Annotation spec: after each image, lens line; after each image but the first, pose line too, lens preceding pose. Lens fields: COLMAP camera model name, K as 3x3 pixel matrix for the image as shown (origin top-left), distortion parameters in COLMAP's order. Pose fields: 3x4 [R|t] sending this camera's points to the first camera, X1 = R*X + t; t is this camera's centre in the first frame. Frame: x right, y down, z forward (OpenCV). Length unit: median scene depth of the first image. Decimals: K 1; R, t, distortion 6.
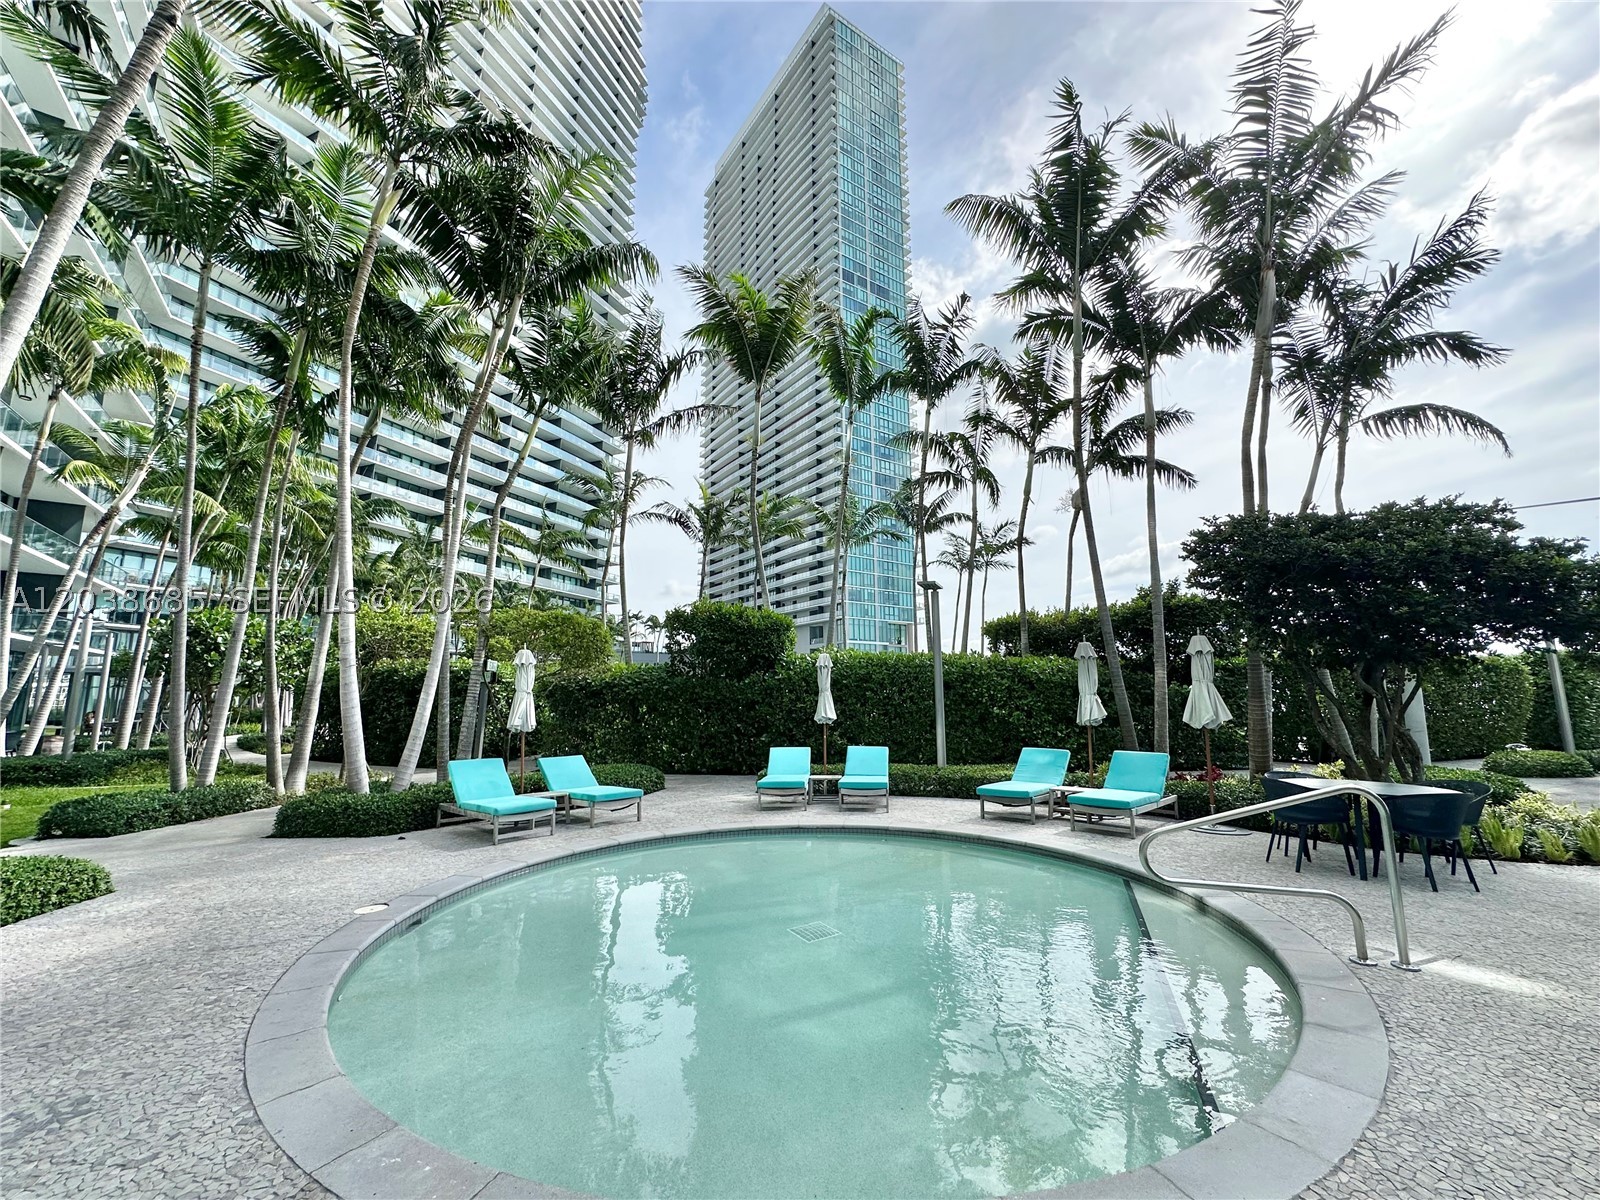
lens RADIAL K [[639.2, 0, 798.8], [0, 639.2, 603.7], [0, 0, 1]] dist [-0.003946, 0.000543]
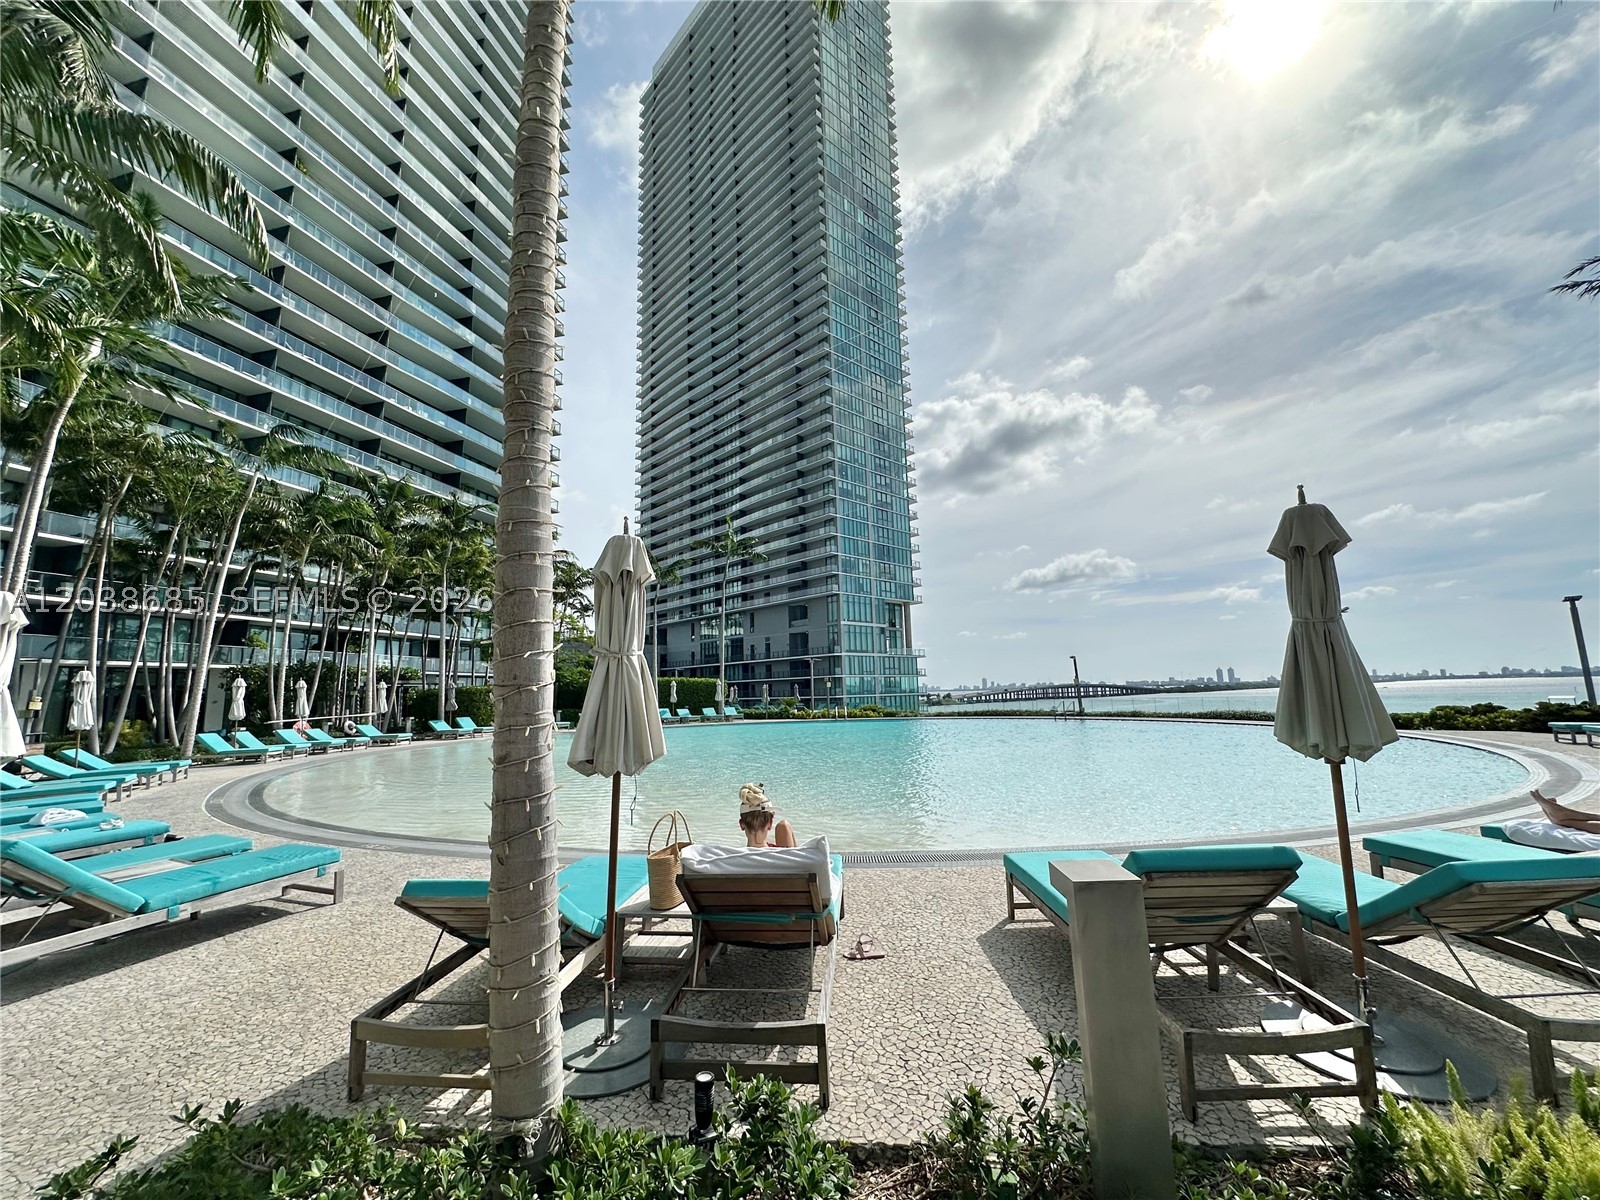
lens RADIAL K [[639.2, 0, 798.8], [0, 639.2, 603.7], [0, 0, 1]] dist [-0.003946, 0.000543]
pose [[0.989594, -0.000169, 0.143891, -0.080847], [-0.000479, 0.999990, 0.004467, 0.027162], [-0.143890, -0.004490, 0.989583, 0.177301]]
